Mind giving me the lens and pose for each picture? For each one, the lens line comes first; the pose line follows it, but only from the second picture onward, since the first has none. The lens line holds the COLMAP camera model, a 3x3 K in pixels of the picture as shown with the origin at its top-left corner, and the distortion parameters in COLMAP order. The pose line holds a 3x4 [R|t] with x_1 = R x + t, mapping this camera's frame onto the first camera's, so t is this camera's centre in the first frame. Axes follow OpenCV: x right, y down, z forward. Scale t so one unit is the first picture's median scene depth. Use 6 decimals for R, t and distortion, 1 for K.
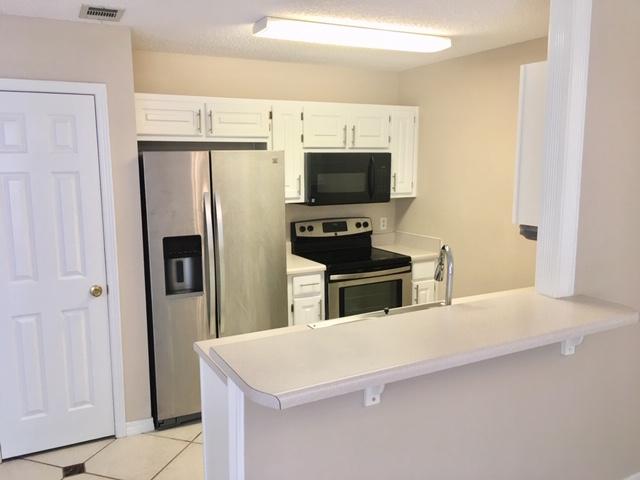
lens RADIAL K [[549.4, 0, 318.5], [0, 549.4, 240.0], [0, 0, 1]] dist [0.086544, -0.126364]
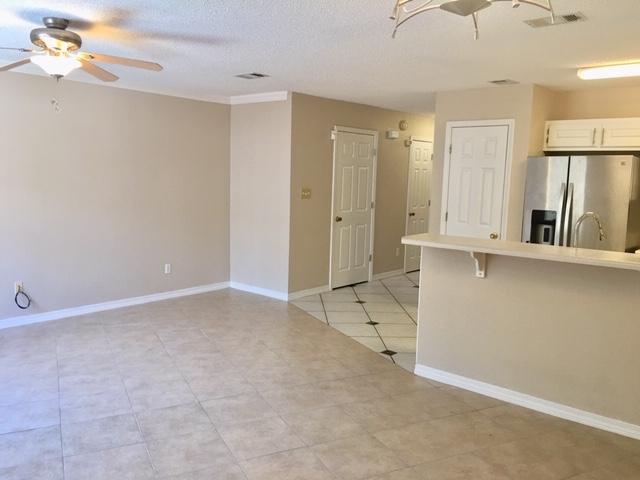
lens RADIAL K [[549.4, 0, 318.5], [0, 549.4, 240.0], [0, 0, 1]] dist [0.086544, -0.126364]
pose [[0.360925, 0.130263, -0.923453, 0.862486], [-0.168492, 0.983010, 0.072811, 0.059681], [0.917248, 0.129315, 0.376741, -0.146627]]
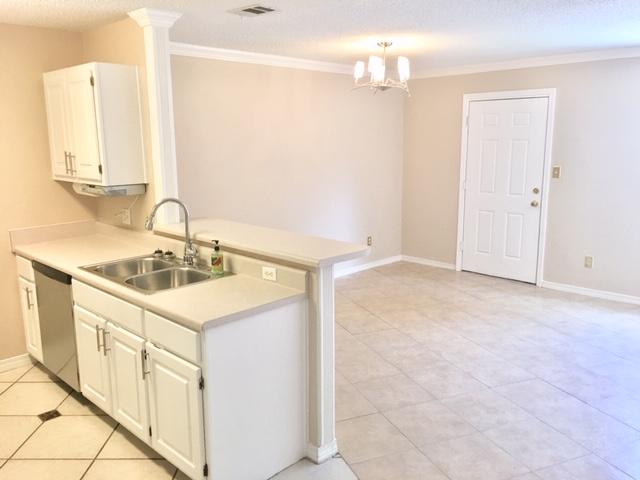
lens RADIAL K [[549.4, 0, 318.5], [0, 549.4, 240.0], [0, 0, 1]] dist [0.086544, -0.126364]
pose [[-0.295310, -0.174555, 0.939320, -0.730863], [0.154902, 0.961412, 0.227360, -0.090082], [-0.942761, 0.212644, -0.256876, 0.646293]]
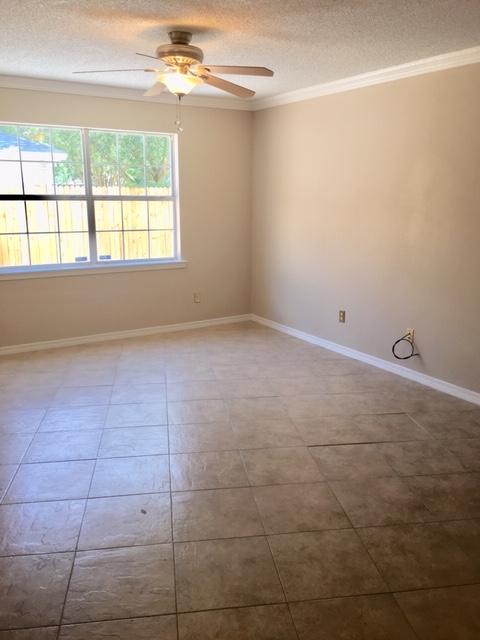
lens RADIAL K [[545.3, 0, 242.5], [0, 545.3, 317.8], [0, 0, 1]] dist [0.079472, -0.102842]
pose [[-0.997237, 0.011494, -0.073386, -0.205386], [-0.016871, 0.927087, 0.374466, -0.068156], [0.072339, 0.374670, -0.924332, 0.750141]]
